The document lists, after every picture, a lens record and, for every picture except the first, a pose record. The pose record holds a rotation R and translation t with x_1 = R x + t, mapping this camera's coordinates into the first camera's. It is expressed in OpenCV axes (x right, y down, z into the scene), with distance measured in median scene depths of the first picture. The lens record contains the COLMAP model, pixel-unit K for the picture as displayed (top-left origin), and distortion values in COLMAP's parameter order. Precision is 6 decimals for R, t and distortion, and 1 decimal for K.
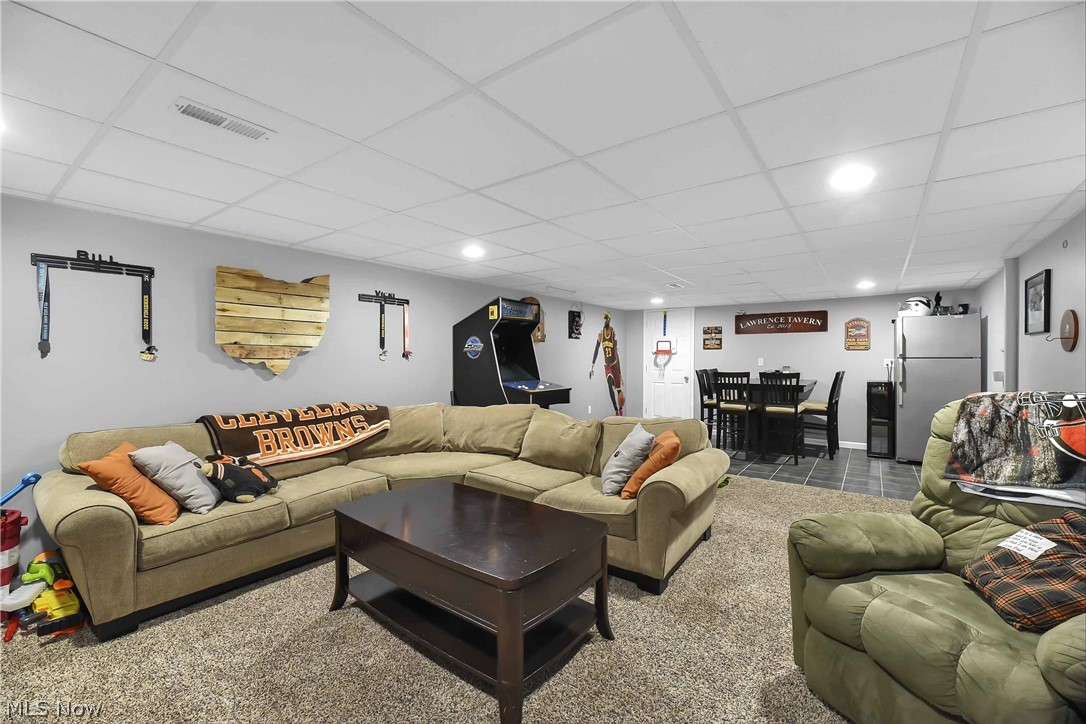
lens RADIAL K [[446.1, 0, 544.8], [0, 446.1, 364.0], [0, 0, 1]] dist [-0.003306, 0.000438]
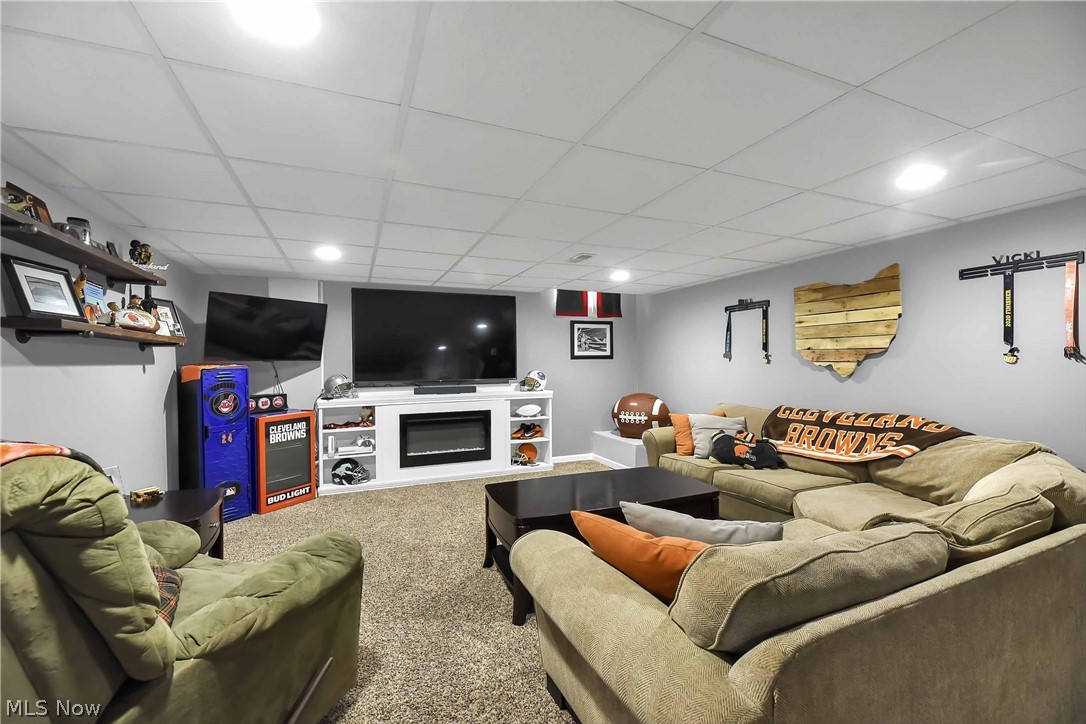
lens RADIAL K [[446.1, 0, 545.3], [0, 446.1, 361.7], [0, 0, 1]] dist [-0.003306, 0.000438]
pose [[-0.501513, 0.000088, -0.865150, 0.658146], [-0.004464, 0.999986, 0.002690, -0.012352], [0.865139, 0.005211, -0.501505, 0.963851]]
